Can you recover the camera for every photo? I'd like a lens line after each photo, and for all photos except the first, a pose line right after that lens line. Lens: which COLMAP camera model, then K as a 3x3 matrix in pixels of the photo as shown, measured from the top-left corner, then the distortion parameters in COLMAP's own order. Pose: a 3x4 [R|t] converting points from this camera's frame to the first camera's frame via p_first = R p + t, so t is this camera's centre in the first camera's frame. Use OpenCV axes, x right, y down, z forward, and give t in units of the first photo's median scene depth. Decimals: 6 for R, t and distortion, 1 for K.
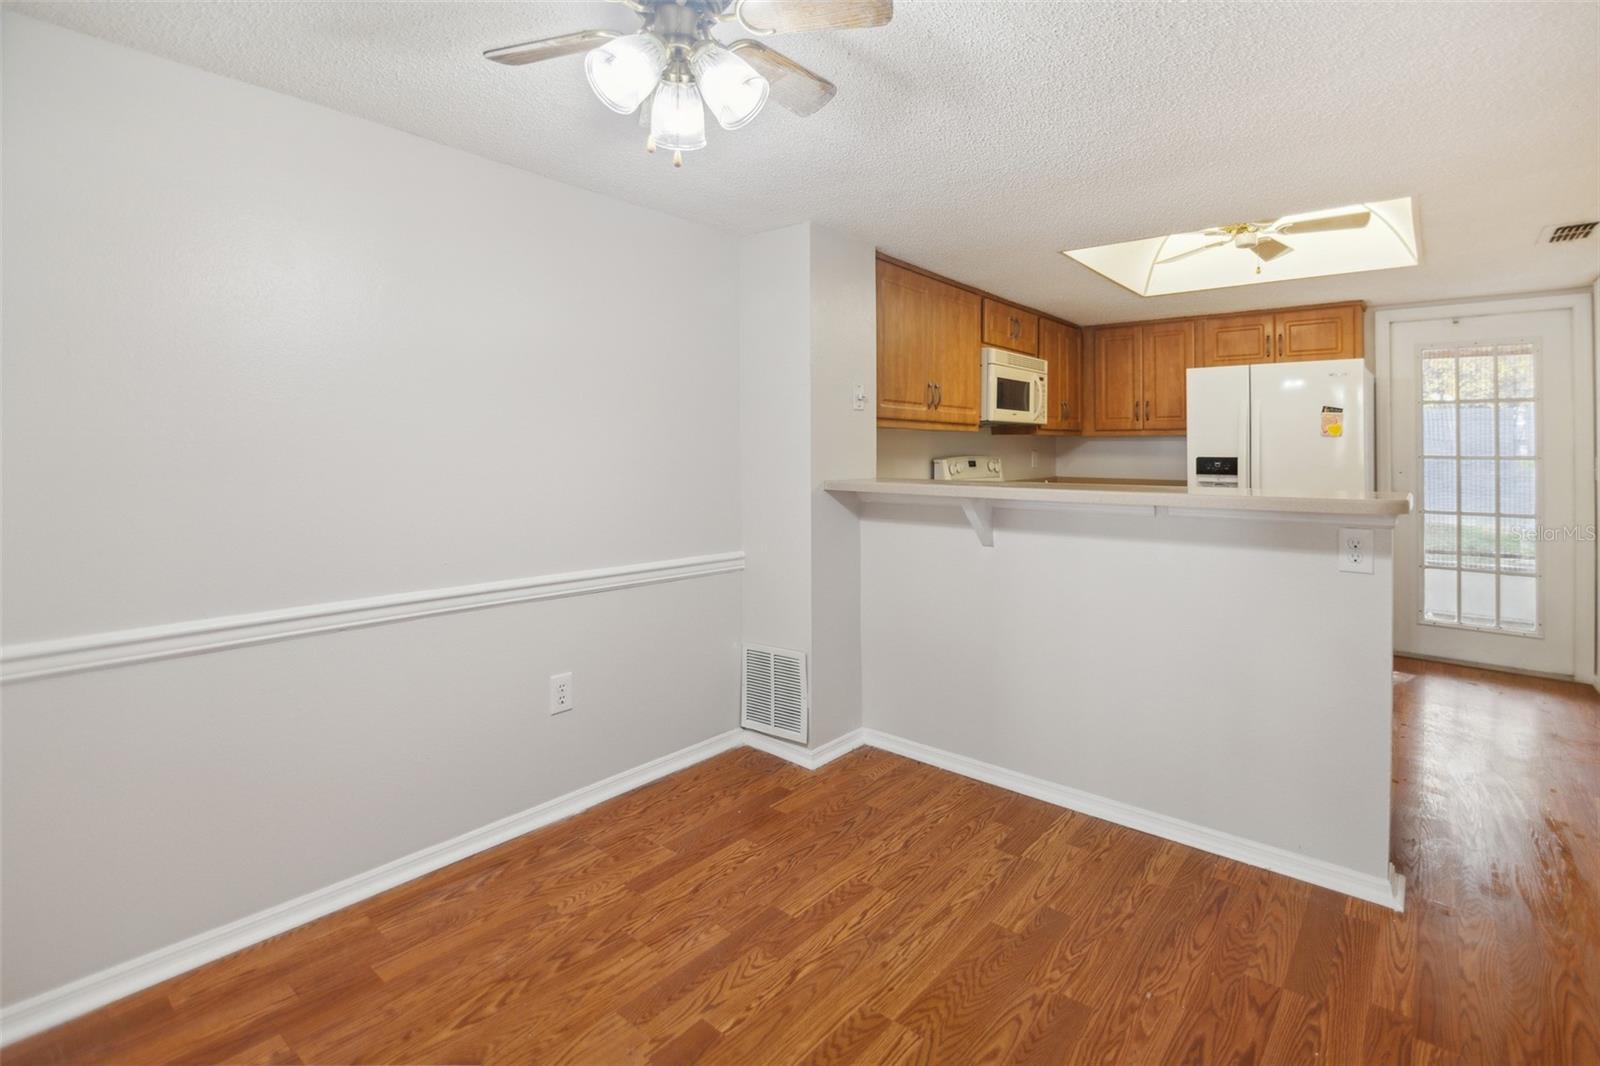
lens RADIAL K [[736.7, 0, 795.7], [0, 736.7, 450.6], [0, 0, 1]] dist [-0.010311, -0.002946]
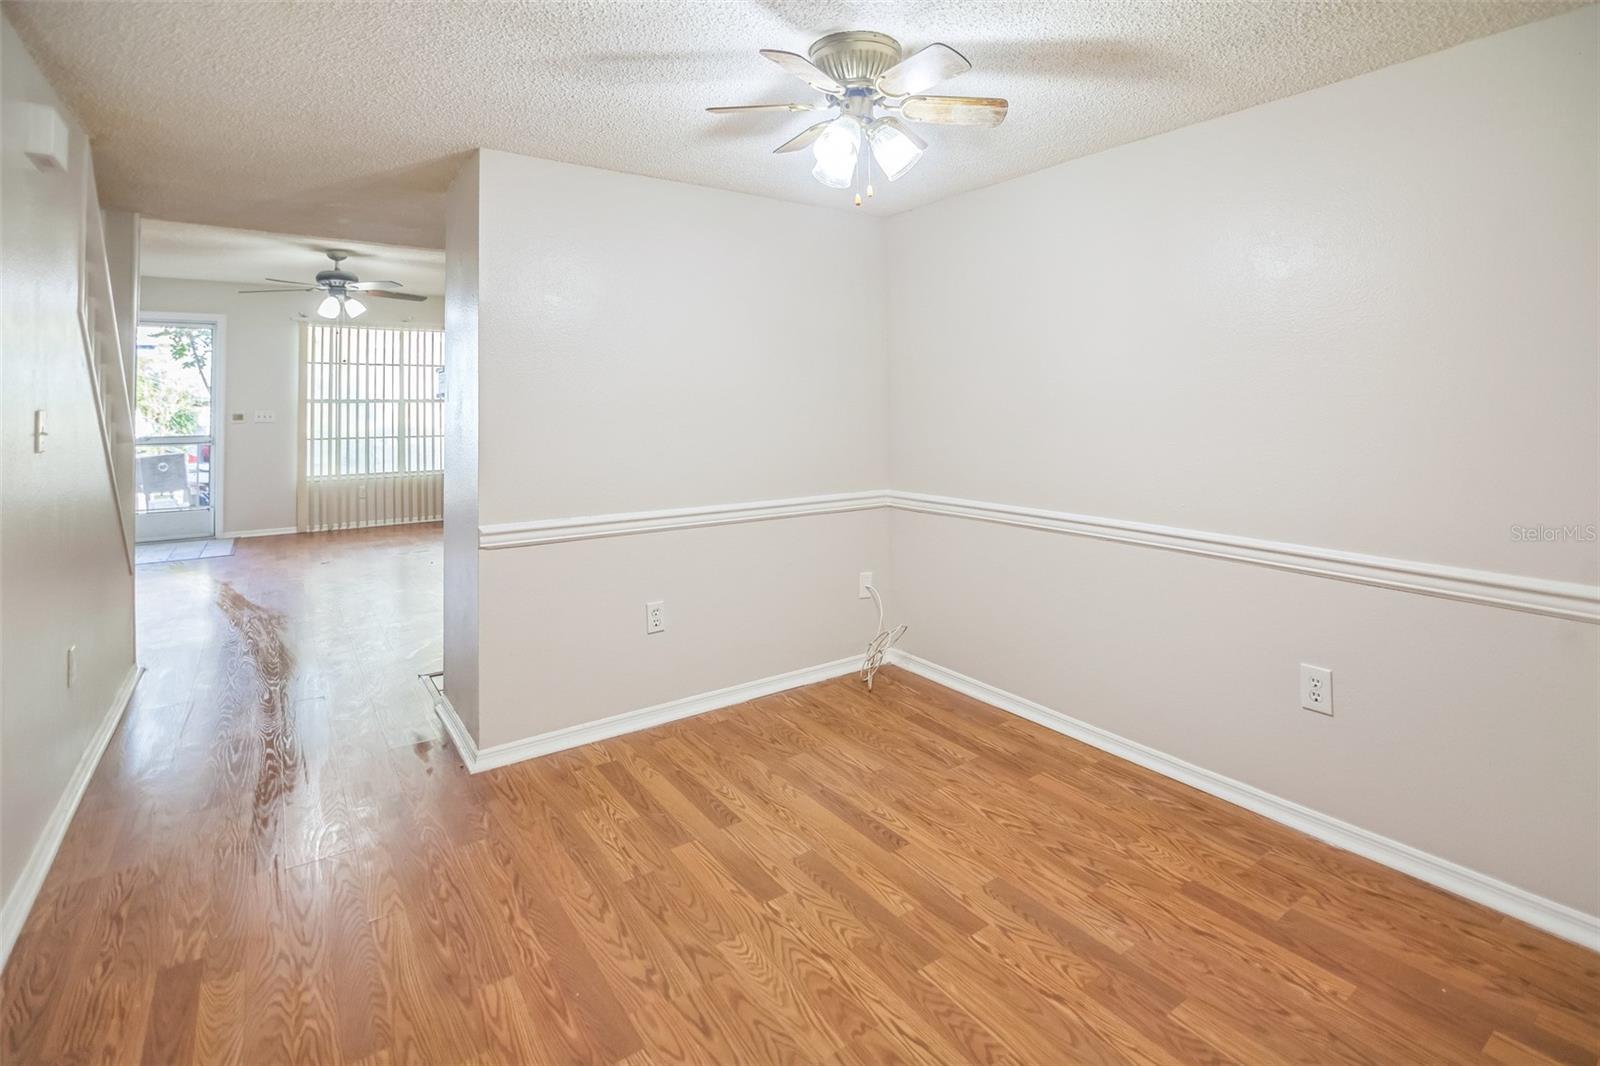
lens RADIAL K [[736.7, 0, 814.5], [0, 736.7, 393.4], [0, 0, 1]] dist [-0.010311, -0.002946]
pose [[-0.217684, -0.017608, -0.975860, 0.471641], [0.004962, 0.999804, -0.019147, 0.003812], [0.976007, -0.009010, -0.217554, 0.466019]]
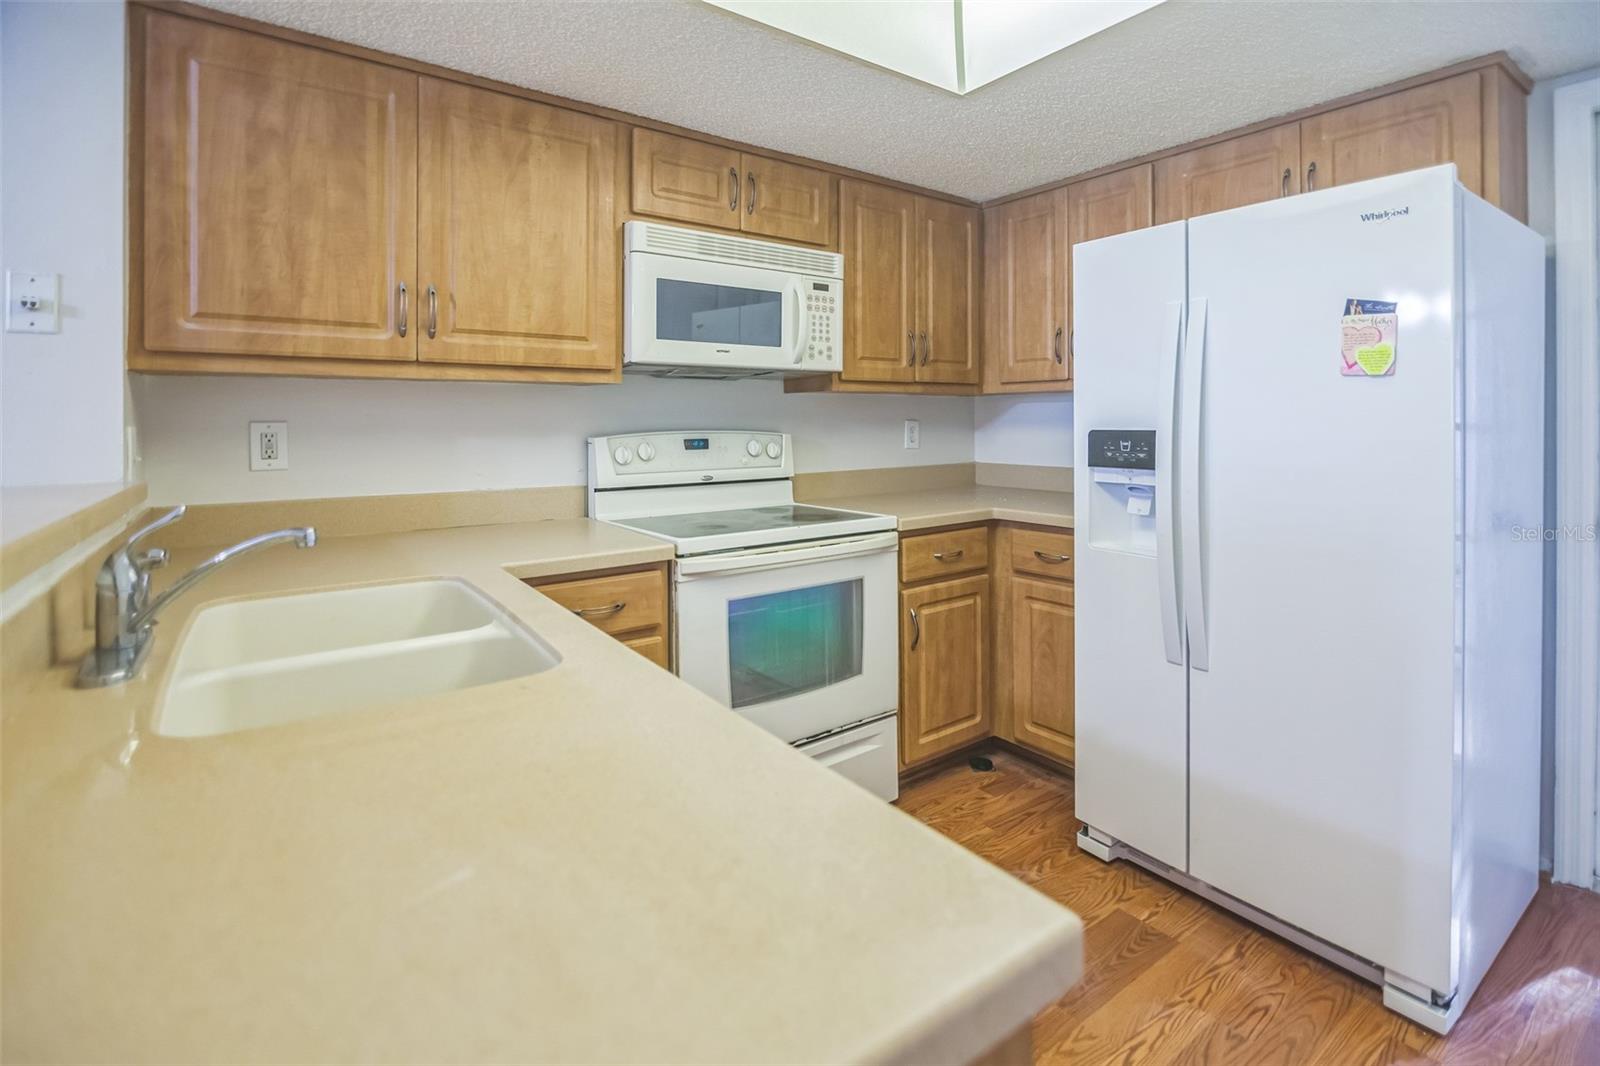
lens RADIAL K [[736.7, 0, 819.3], [0, 736.7, 433.7], [0, 0, 1]] dist [-0.010311, -0.002946]
pose [[0.973762, -0.004719, -0.227521, 0.590336], [0.007657, 0.999898, 0.012032, 0.004818], [0.227441, -0.013459, 0.973699, 0.611152]]
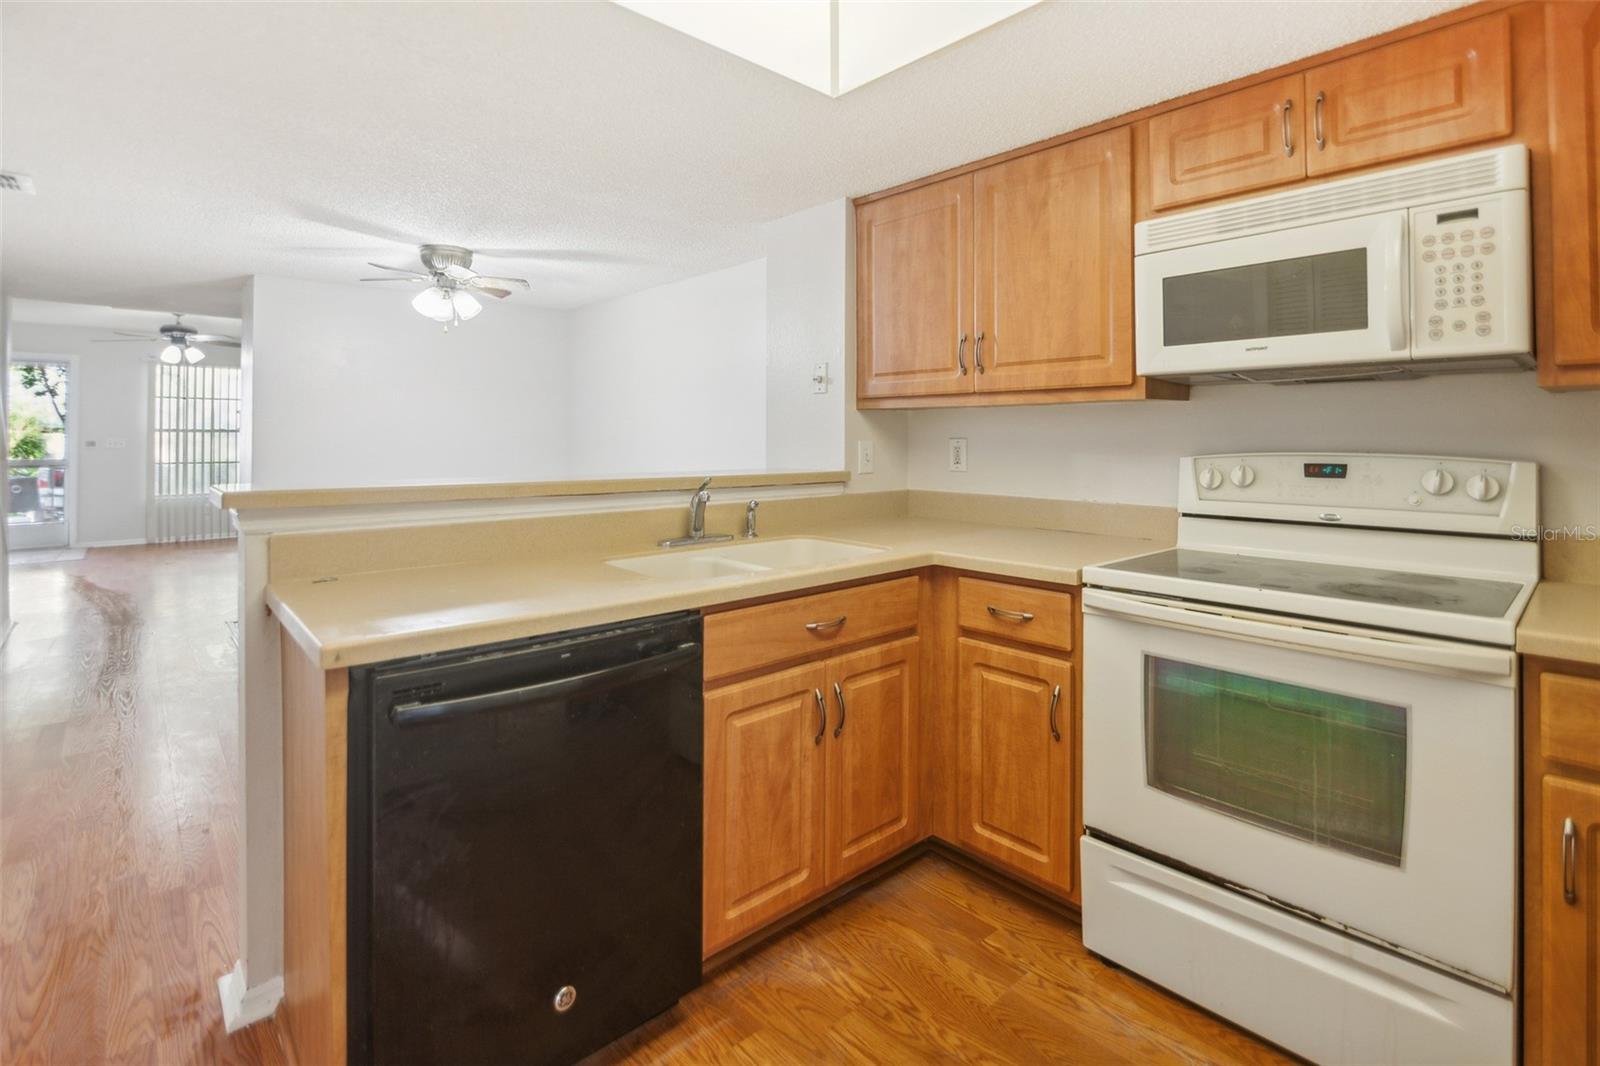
lens RADIAL K [[736.7, 0, 807.2], [0, 736.7, 439.2], [0, 0, 1]] dist [-0.010311, -0.002946]
pose [[-0.109183, -0.004523, -0.994011, 0.884568], [-0.006268, 0.999973, -0.003862, 0.004243], [0.994002, 0.005809, -0.109208, 0.975258]]
